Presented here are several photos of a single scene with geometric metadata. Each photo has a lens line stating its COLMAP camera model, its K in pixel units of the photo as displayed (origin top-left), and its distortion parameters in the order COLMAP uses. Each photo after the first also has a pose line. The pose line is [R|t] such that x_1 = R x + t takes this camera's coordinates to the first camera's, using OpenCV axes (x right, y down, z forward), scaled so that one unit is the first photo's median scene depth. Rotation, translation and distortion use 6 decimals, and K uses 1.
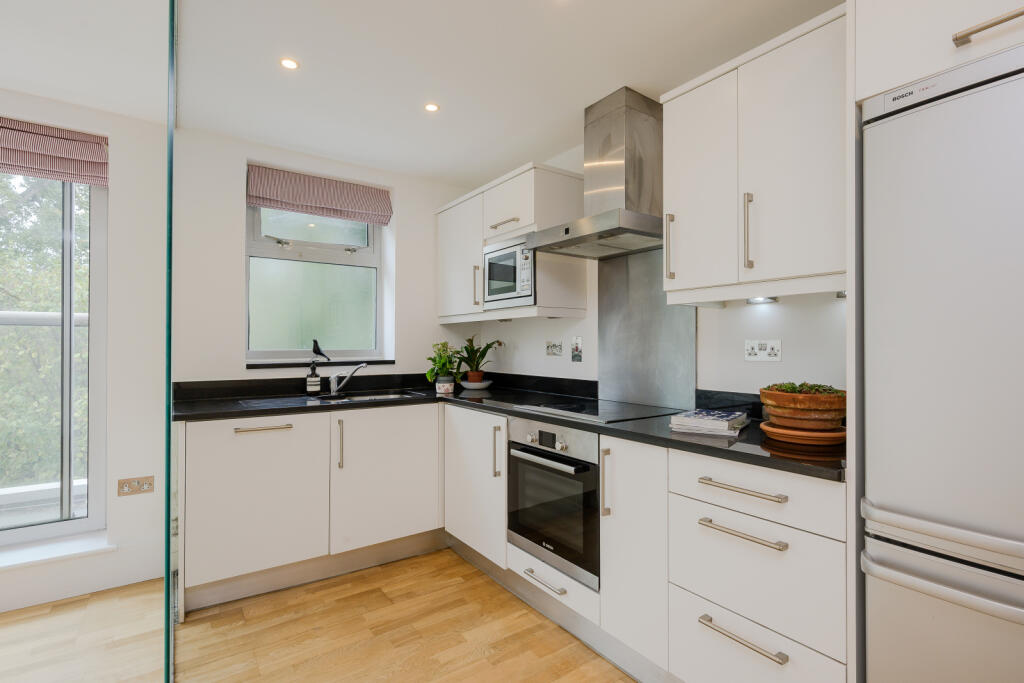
lens RADIAL K [[489.9, 0, 512.6], [0, 489.9, 343.5], [0, 0, 1]] dist [0.001688, 0.000071]
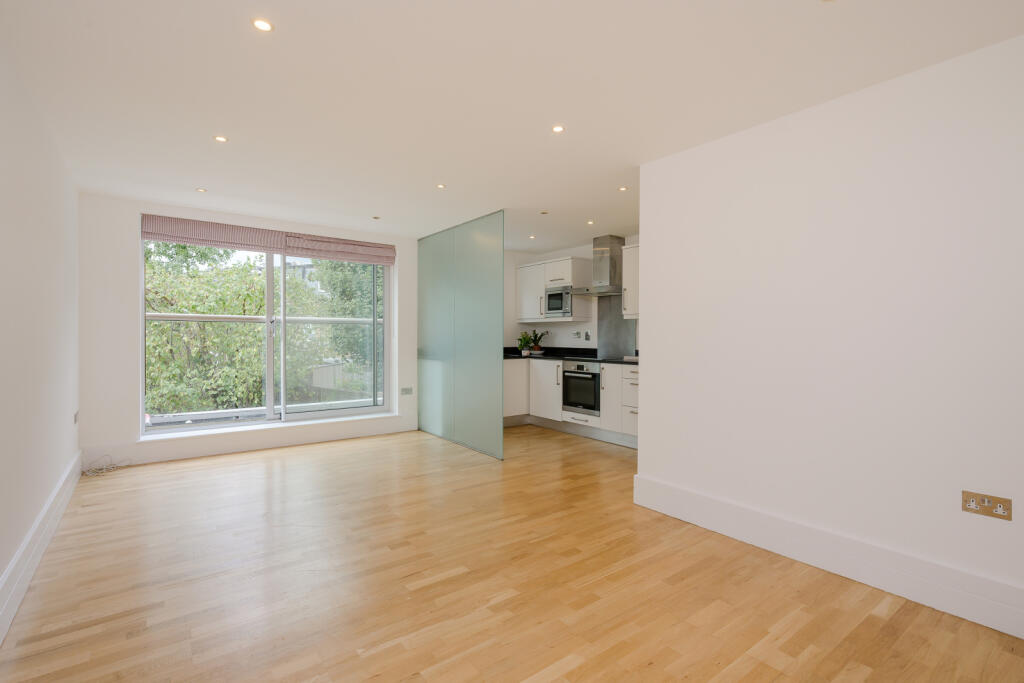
lens RADIAL K [[489.9, 0, 511.8], [0, 489.9, 339.3], [0, 0, 1]] dist [0.001688, 0.000071]
pose [[0.999415, 0.002884, 0.034075, -0.336377], [-0.003303, 0.999919, 0.012255, 0.005708], [-0.034037, -0.012360, 0.999344, -1.422757]]
